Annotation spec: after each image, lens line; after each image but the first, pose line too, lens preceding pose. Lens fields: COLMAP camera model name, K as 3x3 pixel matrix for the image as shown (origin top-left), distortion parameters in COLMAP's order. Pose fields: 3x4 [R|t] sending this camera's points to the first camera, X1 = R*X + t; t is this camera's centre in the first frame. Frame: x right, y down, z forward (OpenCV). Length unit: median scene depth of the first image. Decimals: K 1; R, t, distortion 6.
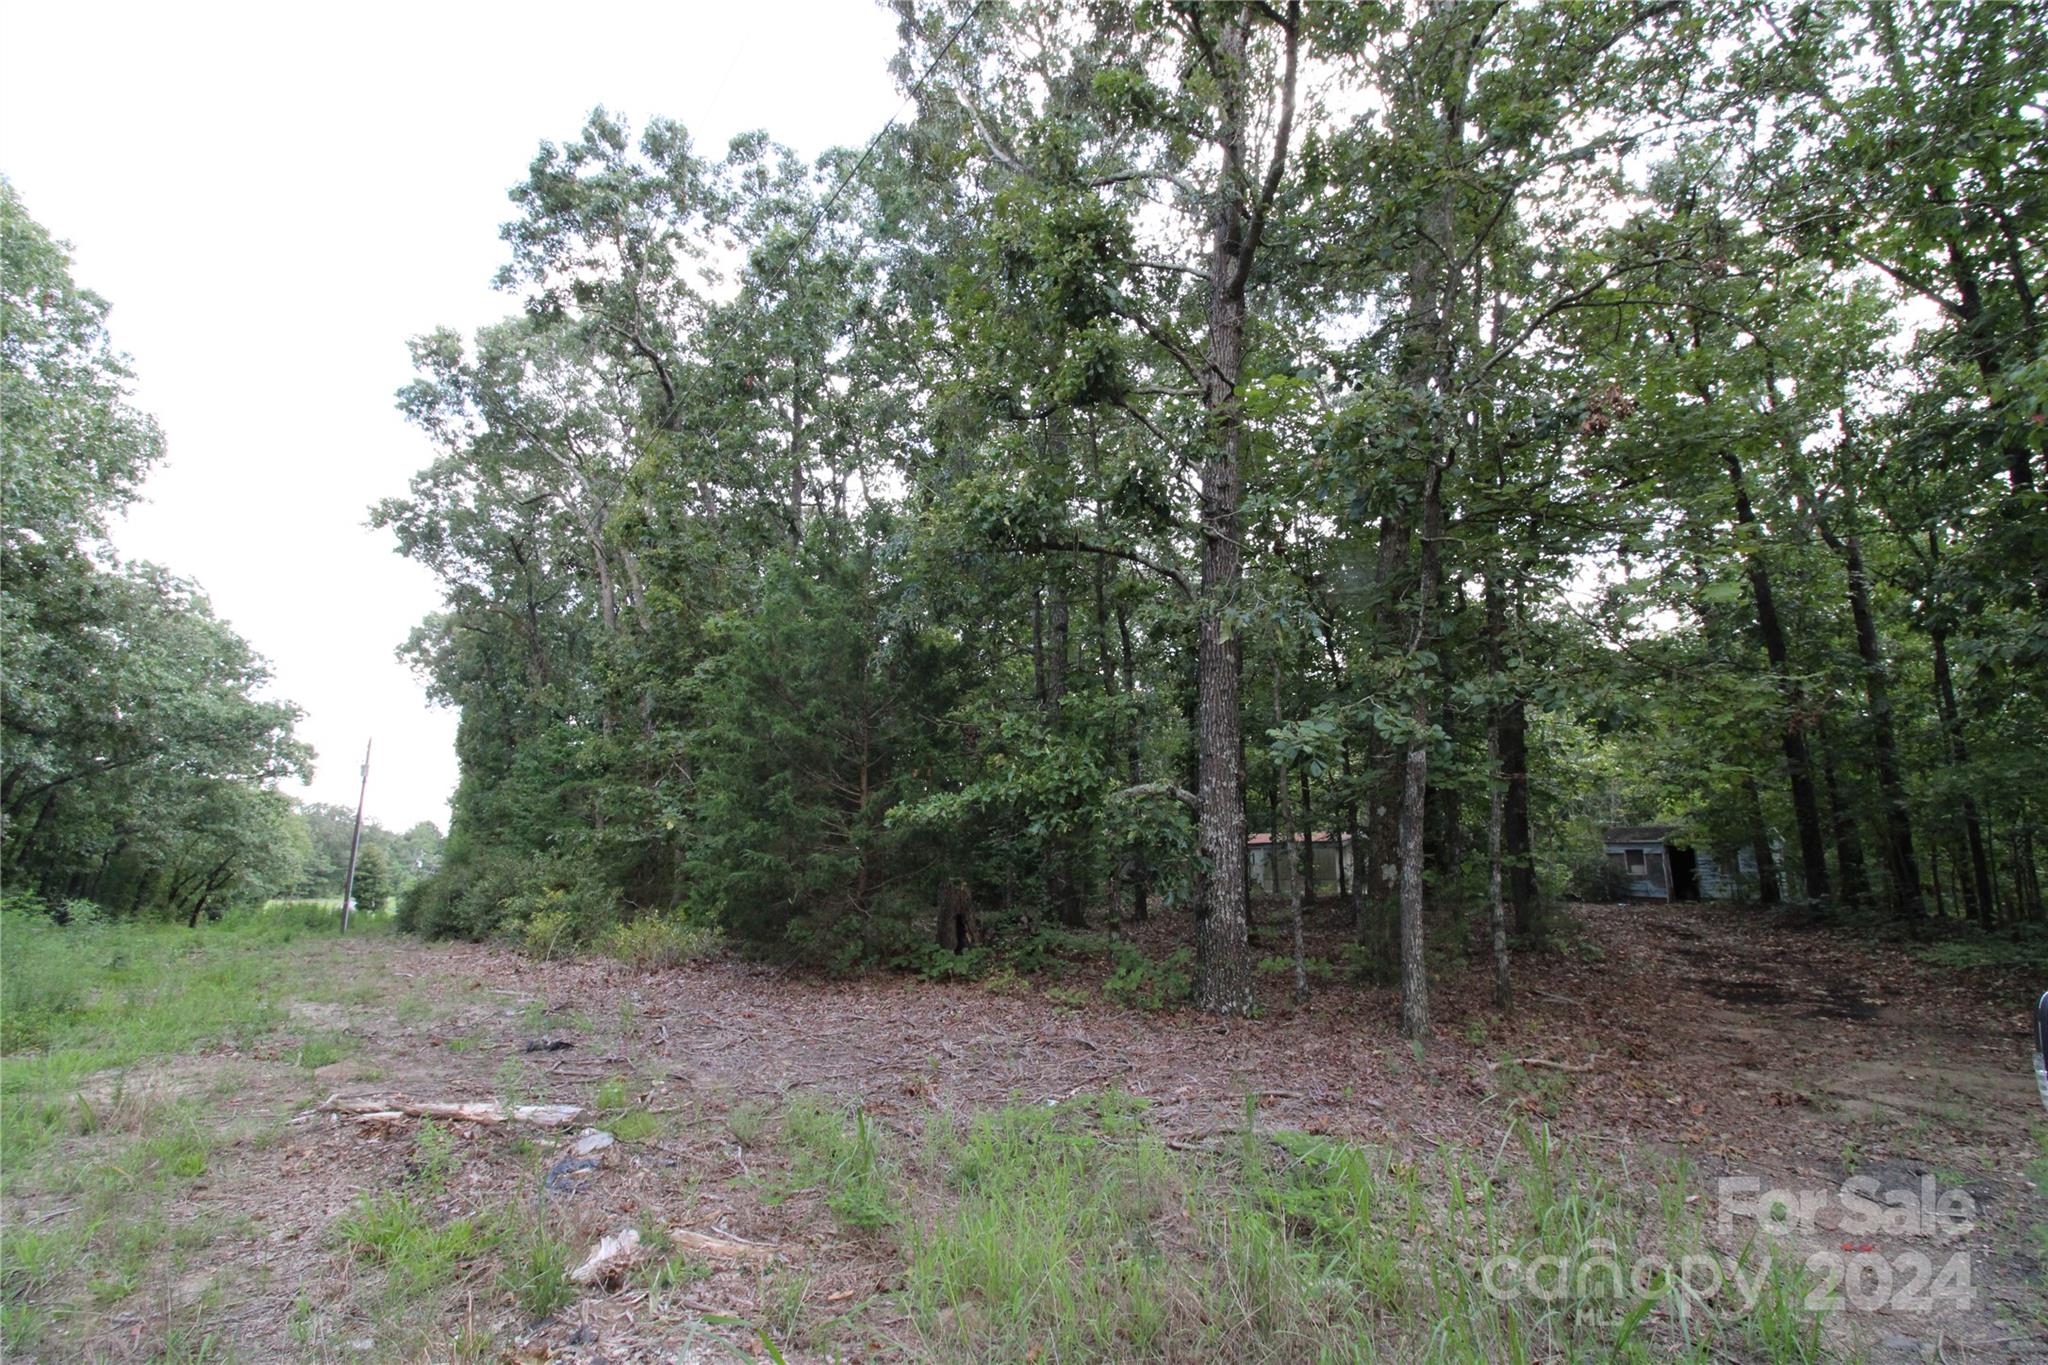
lens RADIAL K [[966.0, 0, 1036.8], [0, 966.0, 662.3], [0, 0, 1]] dist [-0.014197, -0.002200]
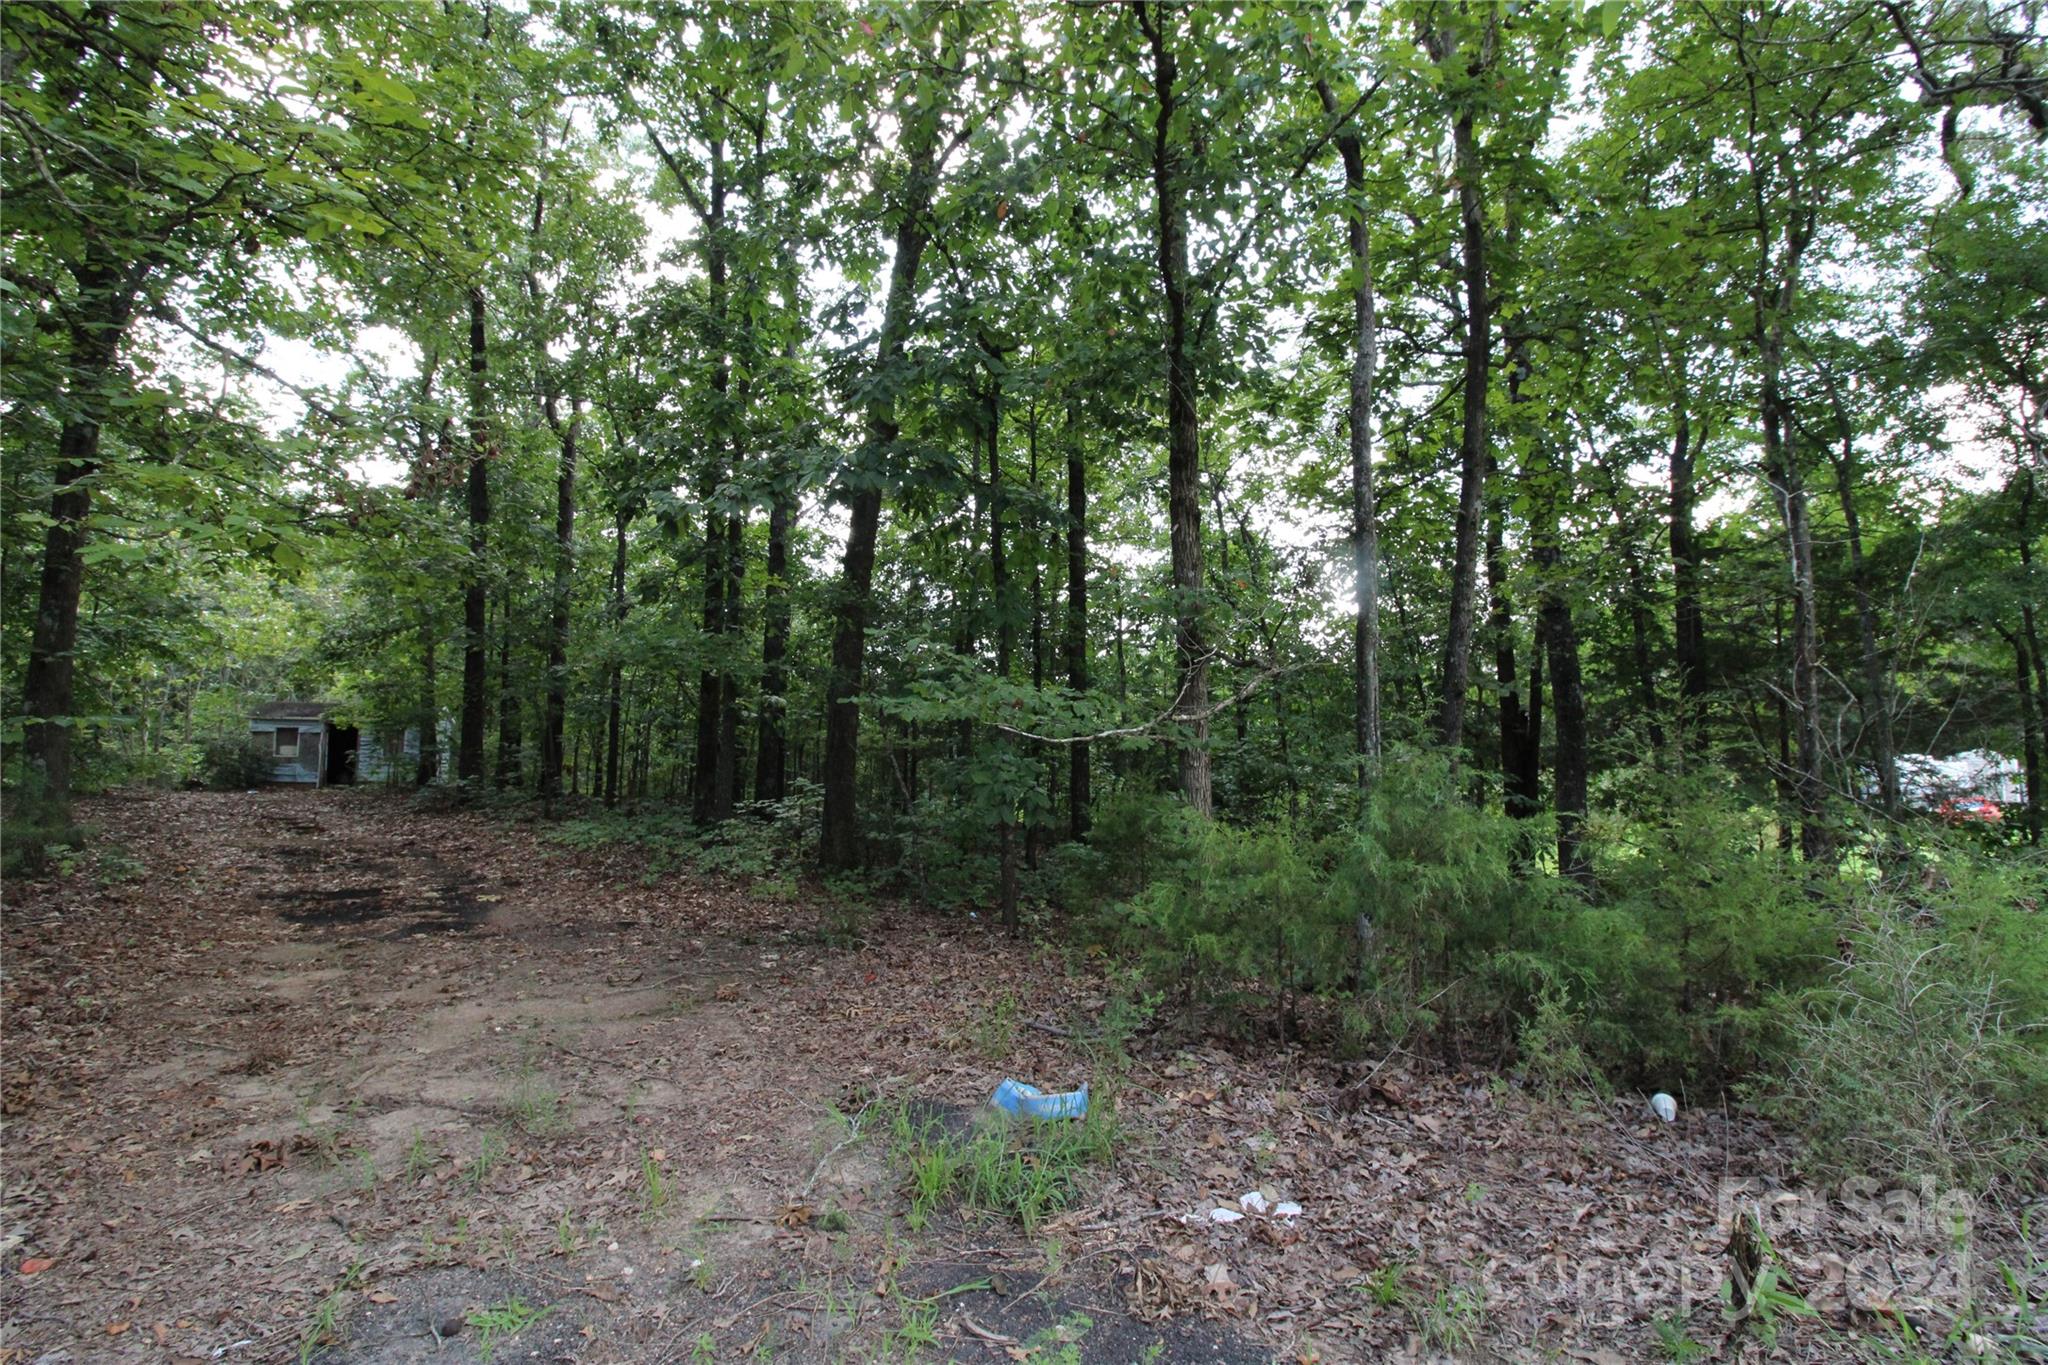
lens RADIAL K [[966.0, 0, 1033.9], [0, 966.0, 665.4], [0, 0, 1]] dist [-0.014197, -0.002200]
pose [[0.373643, 0.081062, 0.924024, 0.094807], [-0.192002, 0.981358, -0.008452, 0.025051], [-0.907483, -0.174257, 0.382242, 0.100815]]
